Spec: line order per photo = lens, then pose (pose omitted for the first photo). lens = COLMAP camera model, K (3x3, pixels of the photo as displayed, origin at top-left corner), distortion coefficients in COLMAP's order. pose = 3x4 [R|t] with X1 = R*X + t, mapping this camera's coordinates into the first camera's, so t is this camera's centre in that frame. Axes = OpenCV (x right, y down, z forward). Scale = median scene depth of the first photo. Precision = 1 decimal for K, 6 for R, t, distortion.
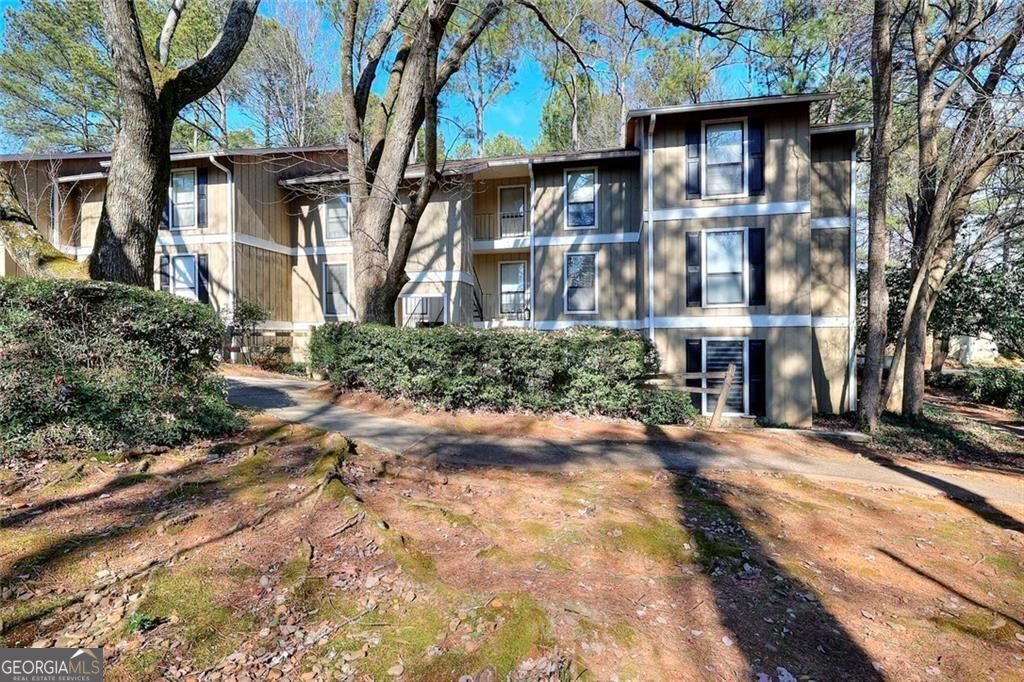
lens RADIAL K [[473.6, 0, 512.0], [0, 473.6, 341.0], [0, 0, 1]] dist [0.019261, 0.000100]
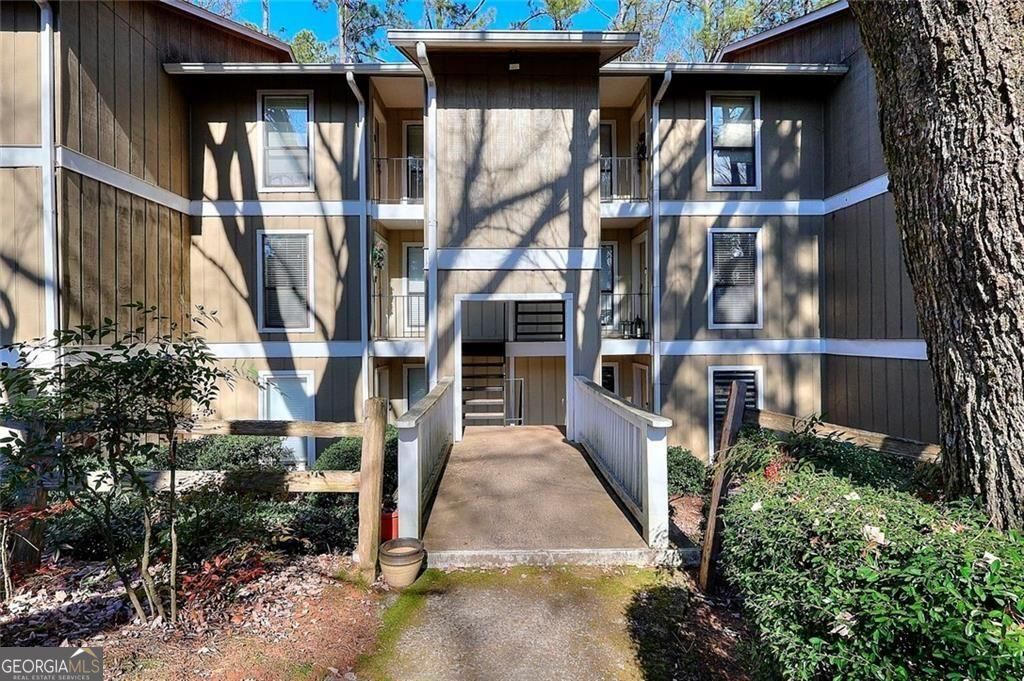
lens RADIAL K [[474.2, 0, 513.3], [0, 474.2, 336.2], [0, 0, 1]] dist [-0.000658, -0.000252]
pose [[0.971730, -0.008207, 0.235951, -0.275542], [0.009257, 0.999952, -0.003344, -0.048152], [-0.235912, 0.005434, 0.971759, 0.470386]]
